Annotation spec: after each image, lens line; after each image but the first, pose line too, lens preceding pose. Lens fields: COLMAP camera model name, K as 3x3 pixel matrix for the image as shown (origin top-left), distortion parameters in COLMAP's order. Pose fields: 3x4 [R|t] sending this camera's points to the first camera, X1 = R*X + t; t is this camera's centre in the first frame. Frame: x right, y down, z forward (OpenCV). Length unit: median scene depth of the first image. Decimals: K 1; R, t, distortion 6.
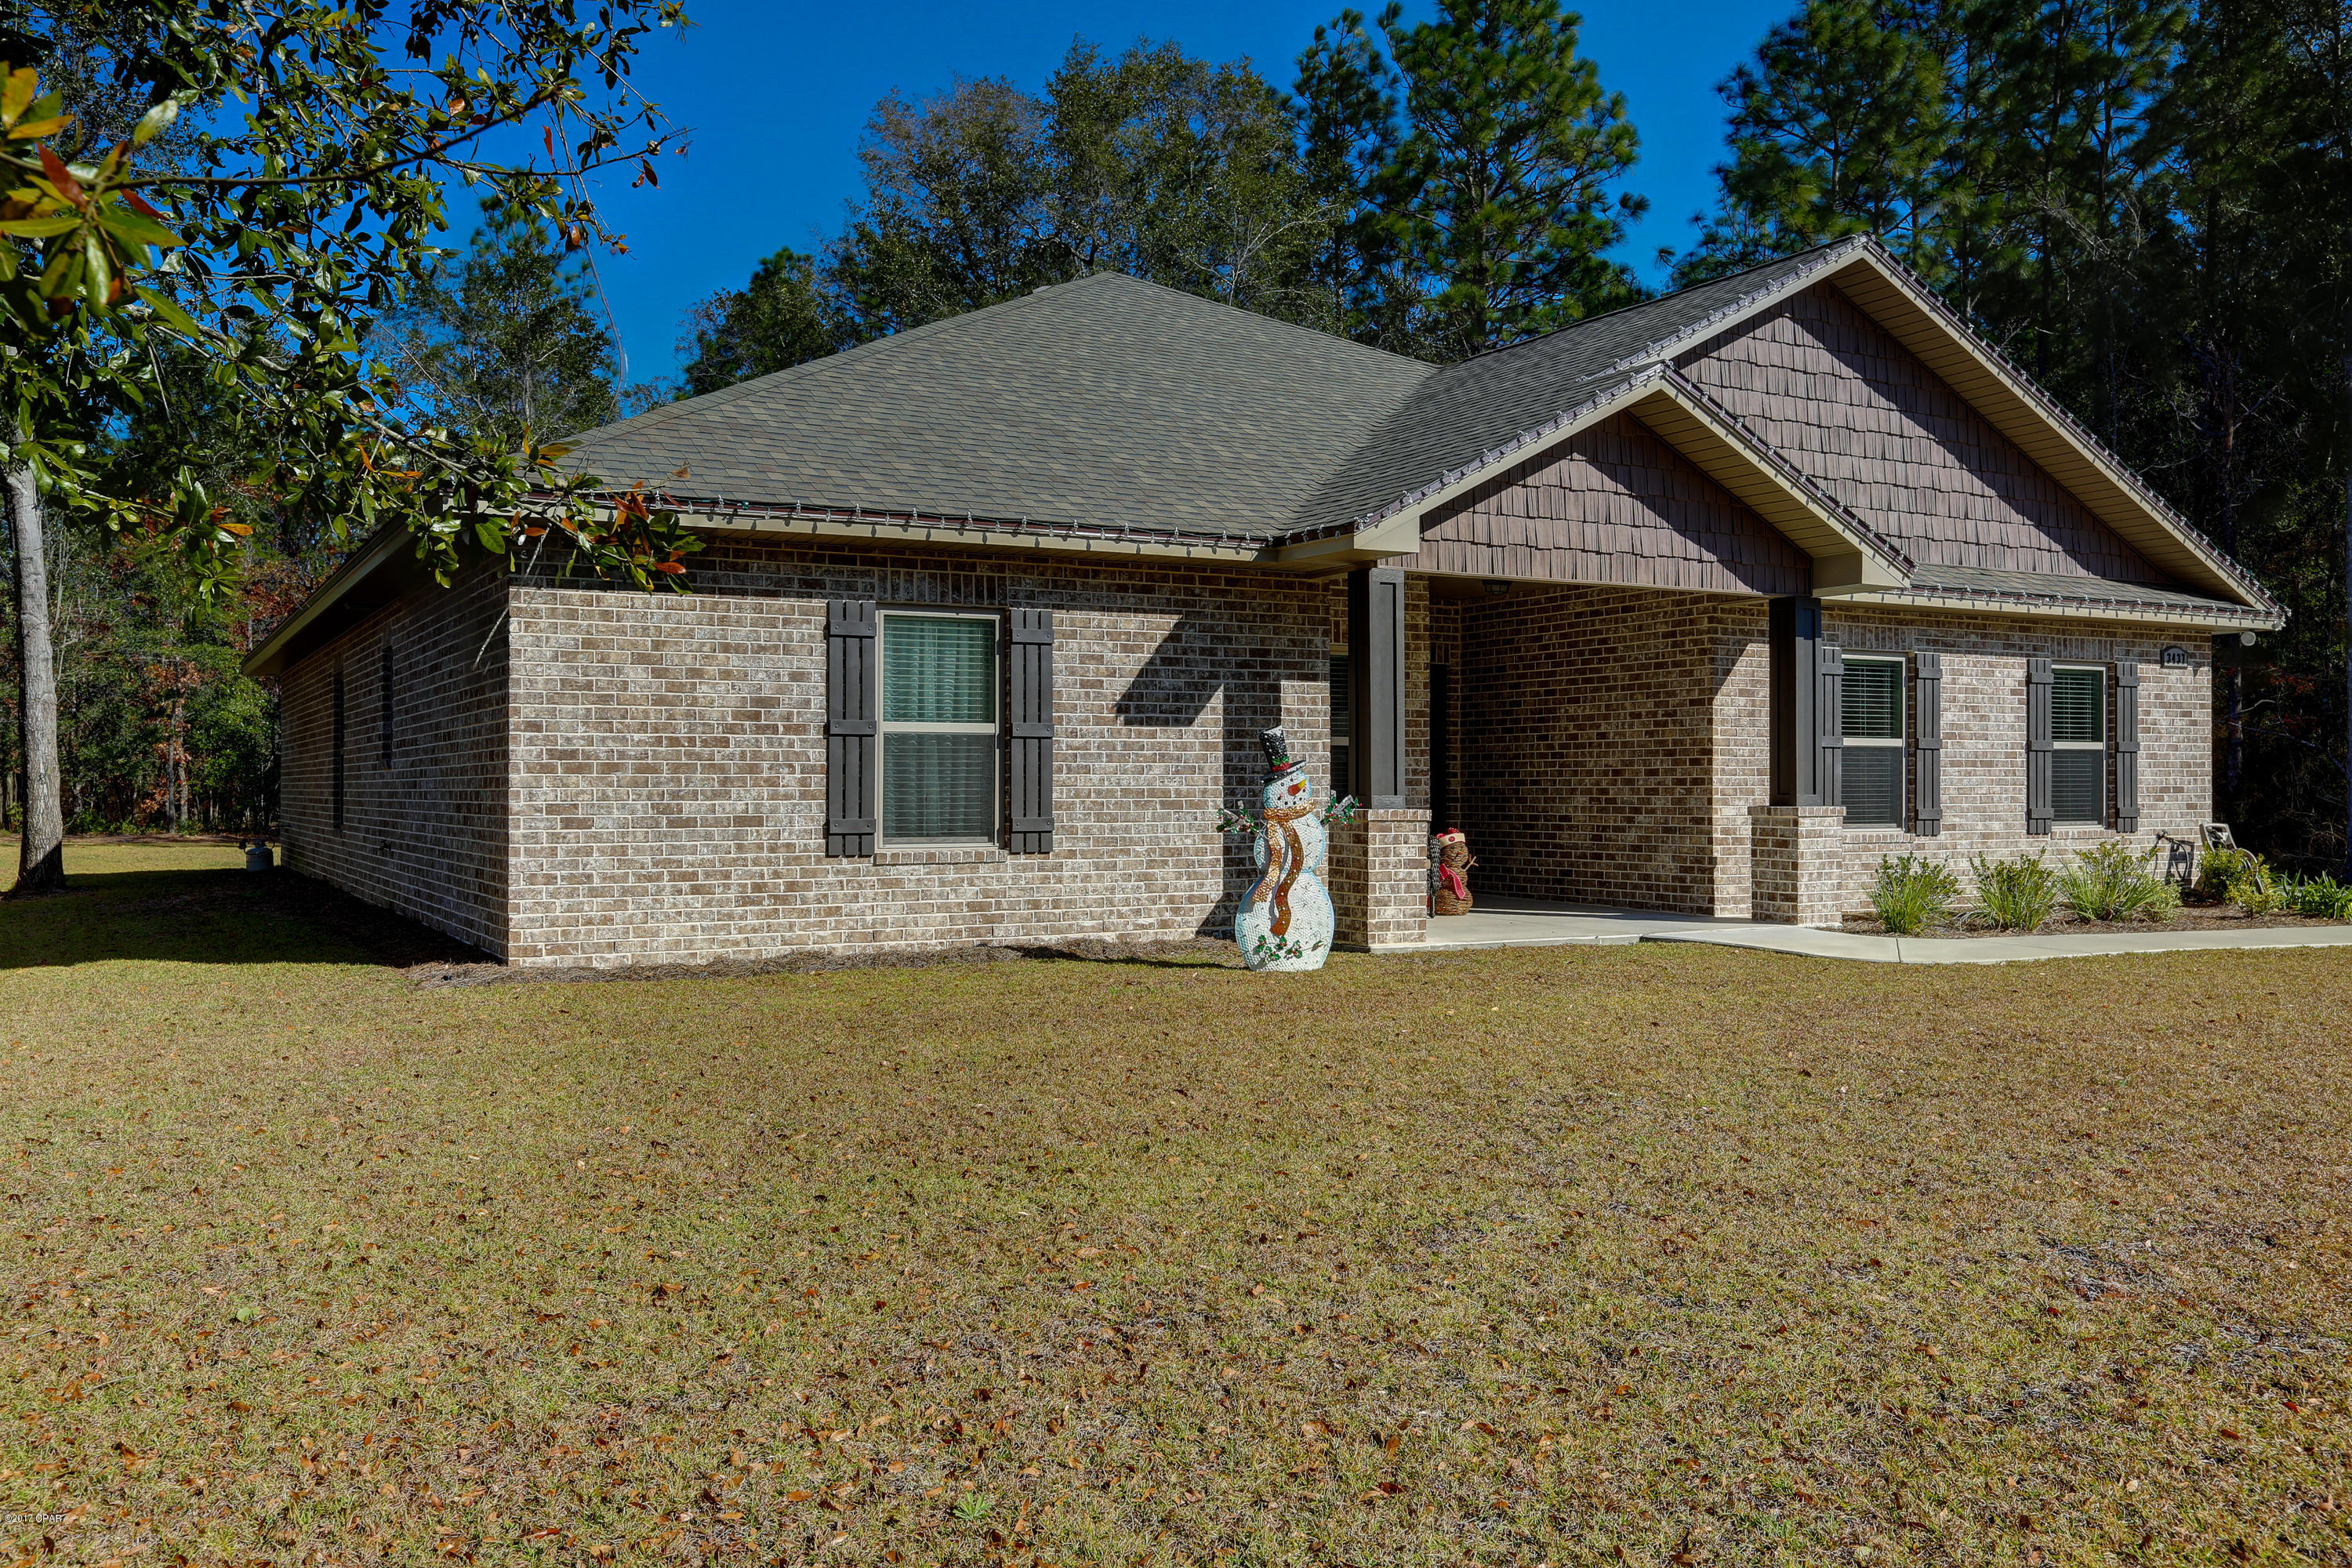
lens RADIAL K [[1948.2, 0, 1221.8], [0, 1948.2, 764.0], [0, 0, 1]] dist [0.034291, 0.040721]
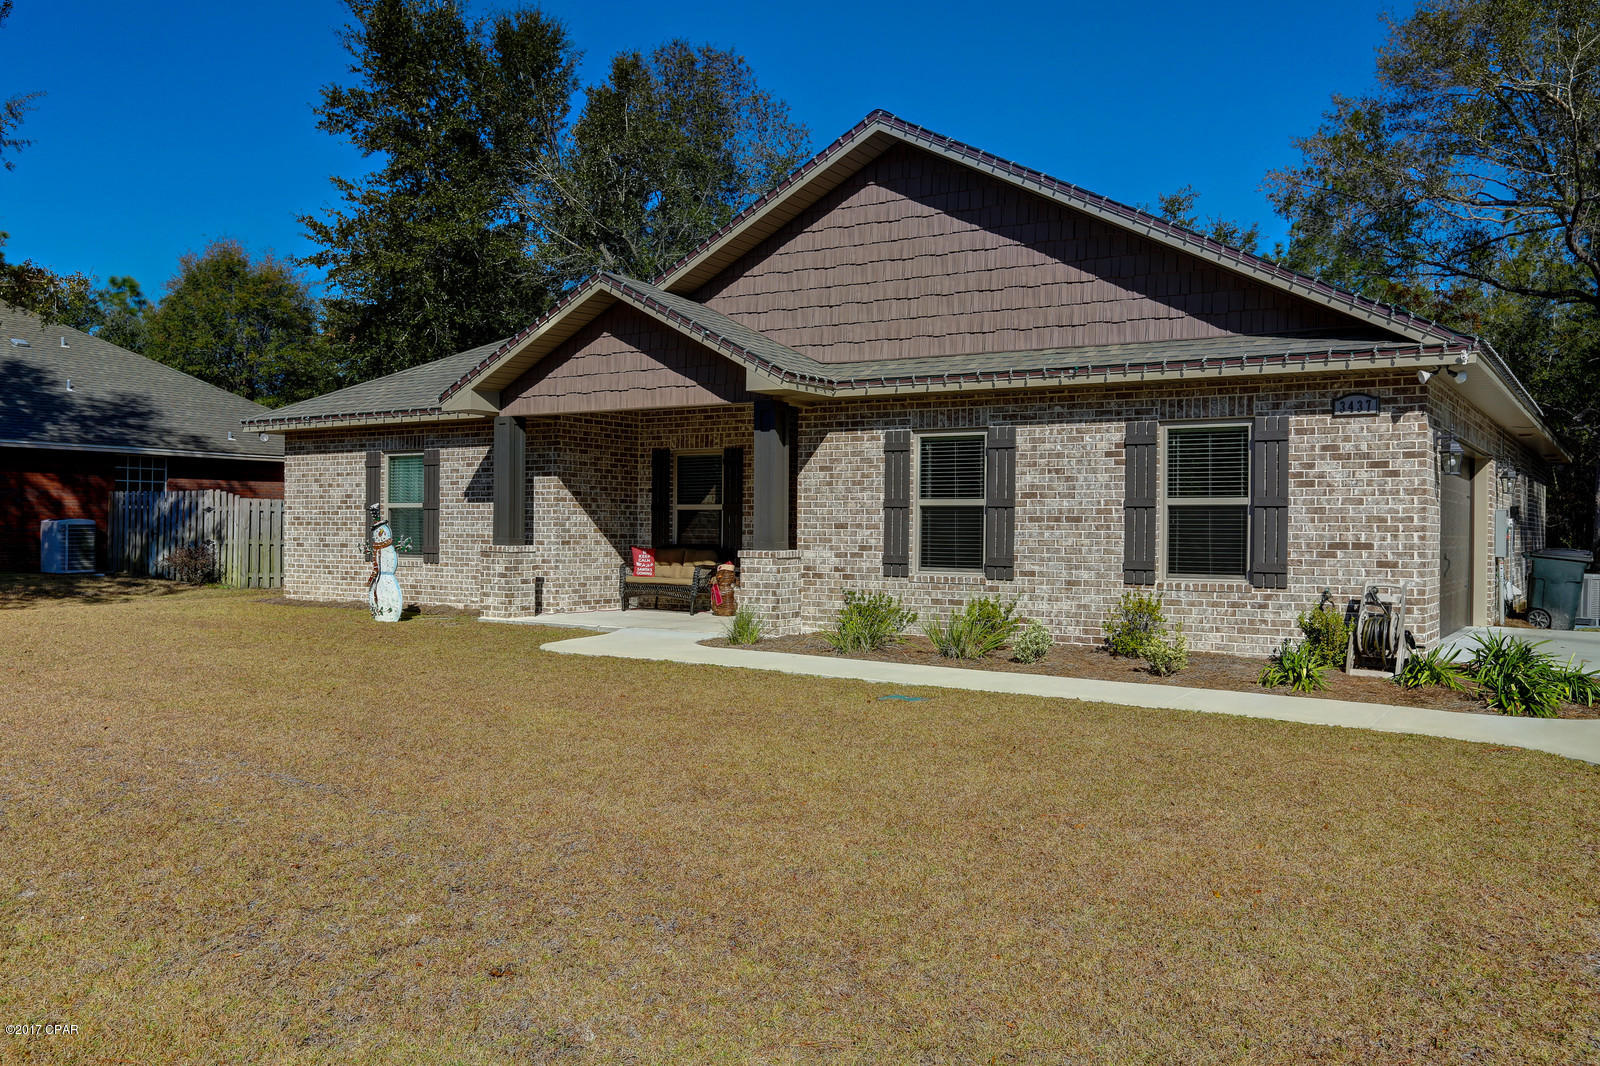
lens RADIAL K [[1325.3, 0, 787.0], [0, 1325.3, 523.3], [0, 0, 1]] dist [0.034291, 0.040721]
pose [[0.443875, -0.001944, -0.896087, 1.241241], [0.000658, 0.999998, -0.001843, 0.004323], [0.896088, 0.000228, 0.443876, 0.632911]]
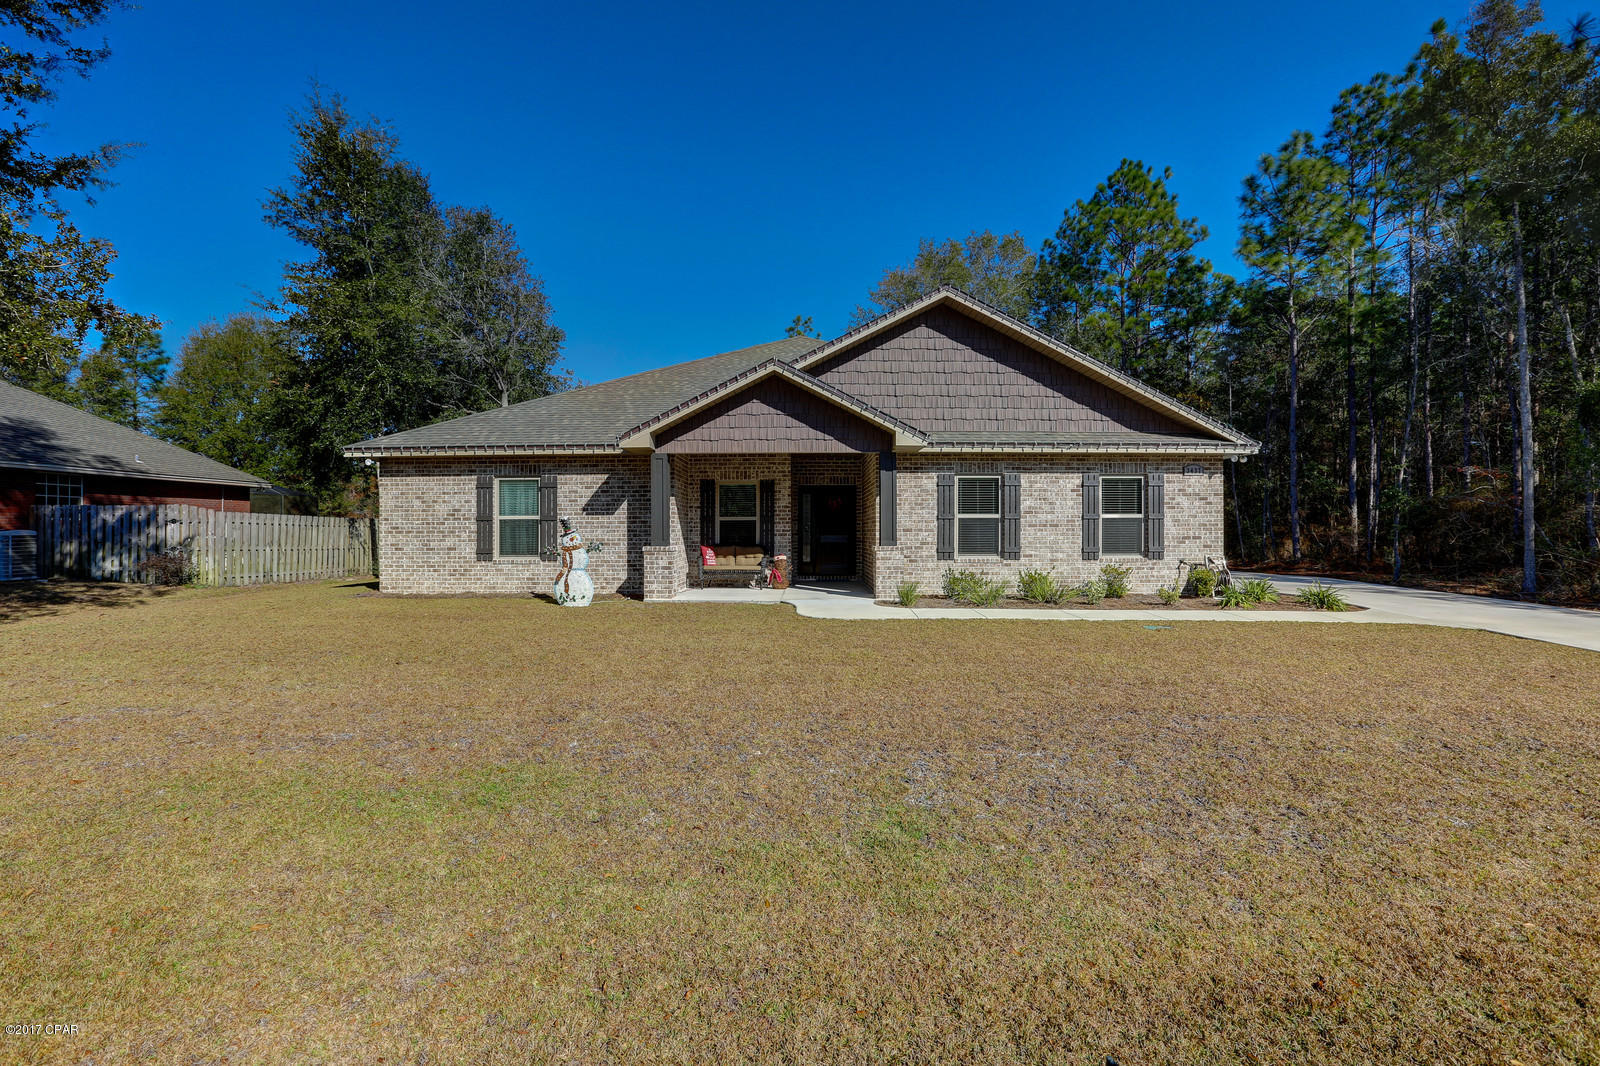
lens RADIAL K [[733.8, 0, 804.0], [0, 733.8, 528.4], [0, 0, 1]] dist [-0.047276, 0.015310]
pose [[0.860112, -0.005781, -0.510072, 0.689058], [0.007900, 0.999967, 0.001988, -0.000897], [0.510043, -0.005740, 0.860130, 0.246198]]
